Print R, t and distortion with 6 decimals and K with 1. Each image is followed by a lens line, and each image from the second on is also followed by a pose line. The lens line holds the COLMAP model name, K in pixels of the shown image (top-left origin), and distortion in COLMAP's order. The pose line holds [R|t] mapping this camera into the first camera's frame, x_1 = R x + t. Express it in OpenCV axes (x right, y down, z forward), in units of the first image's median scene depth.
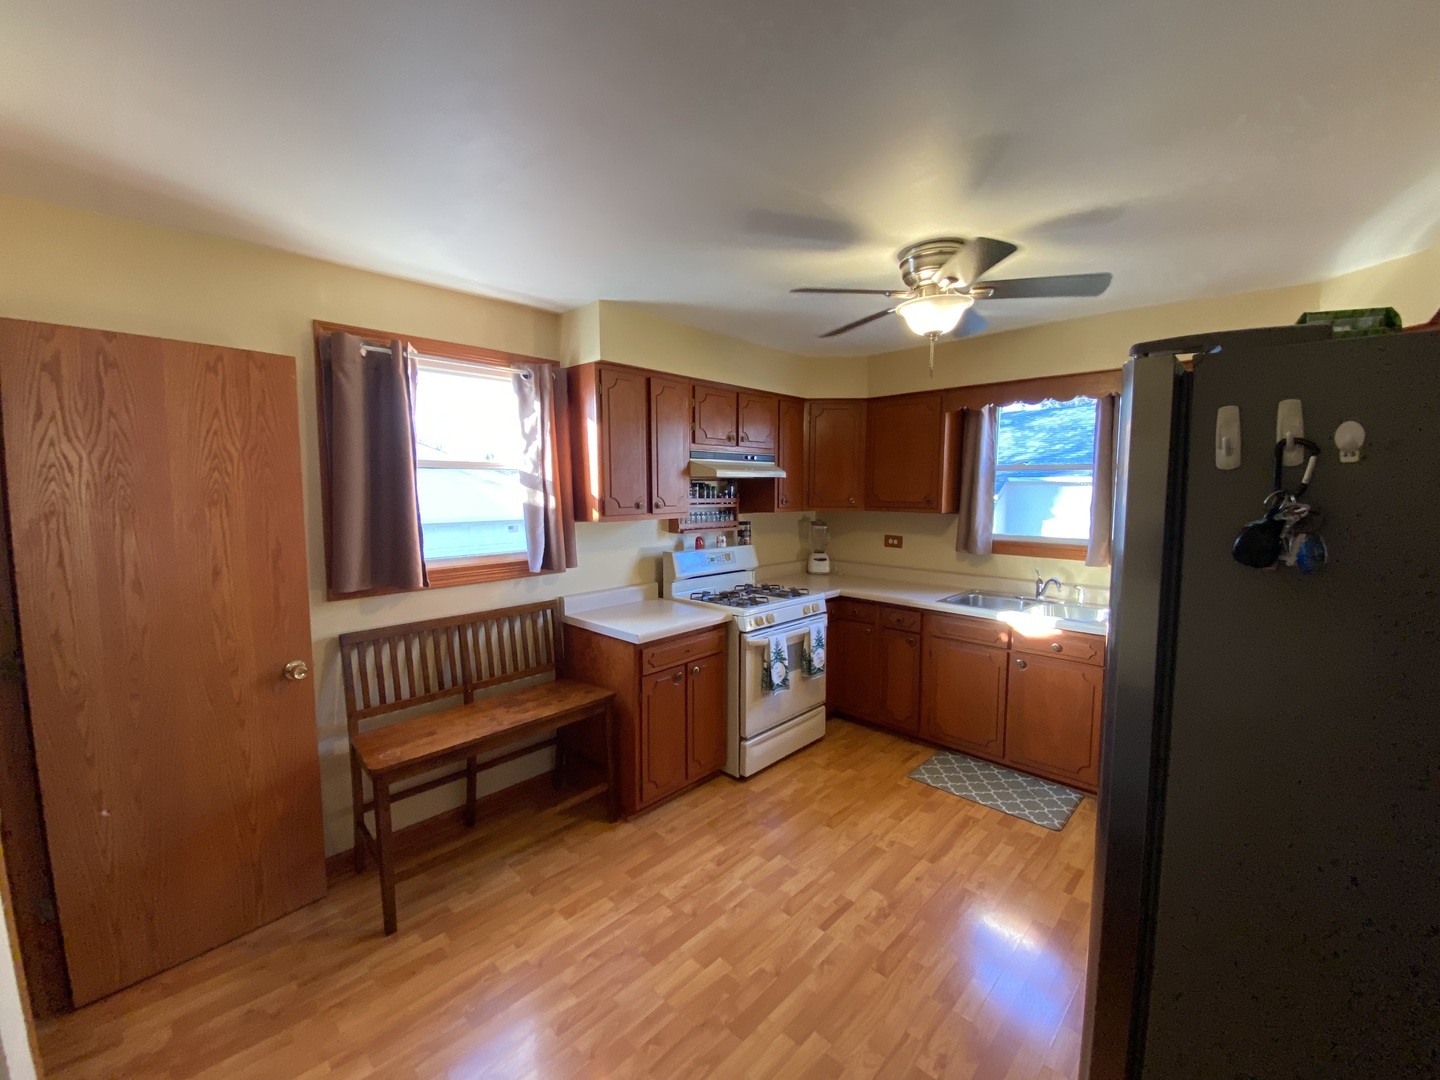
lens RADIAL K [[584.4, 0, 714.8], [0, 584.4, 538.2], [0, 0, 1]] dist [0.013311, -0.017948]
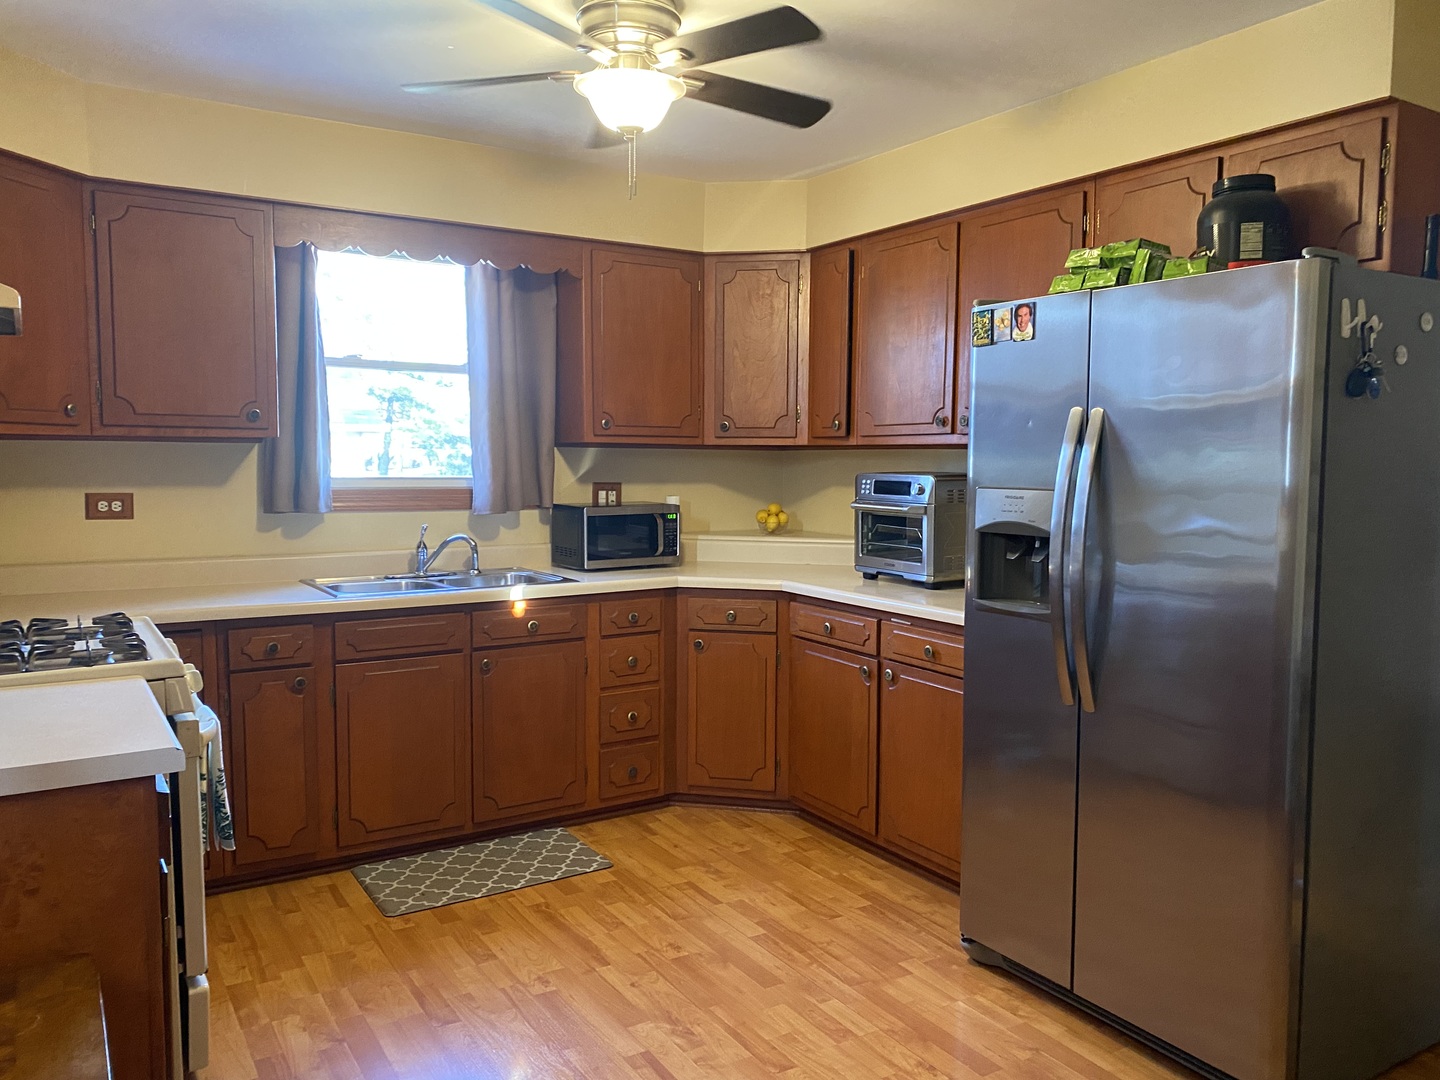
lens RADIAL K [[1119.5, 0, 720.3], [0, 1119.5, 552.1], [0, 0, 1]] dist [0.140239, -0.205004]
pose [[0.247815, -0.087373, 0.964859, -0.734218], [0.081882, 0.994250, 0.069003, 0.031040], [-0.965341, 0.061905, 0.253544, 0.523368]]
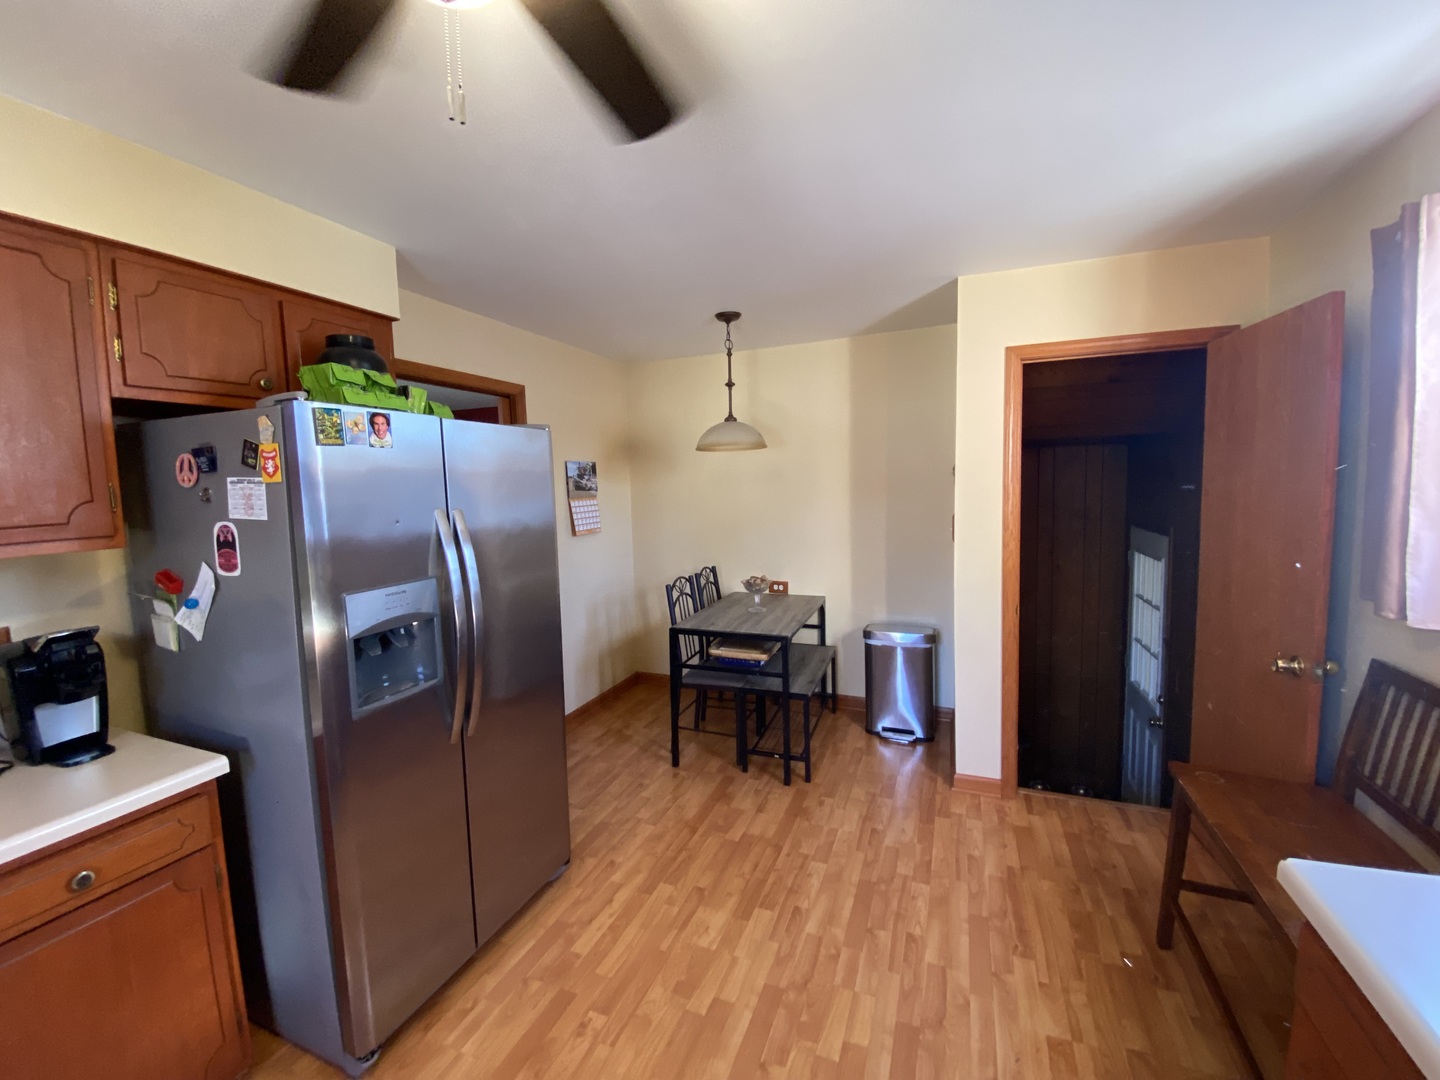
lens RADIAL K [[584.4, 0, 714.8], [0, 584.4, 538.2], [0, 0, 1]] dist [0.013311, -0.017948]
pose [[-0.926550, 0.060404, -0.371291, 0.318381], [-0.005340, 0.984812, 0.173541, -0.086321], [0.376135, 0.162777, -0.912155, 1.194327]]
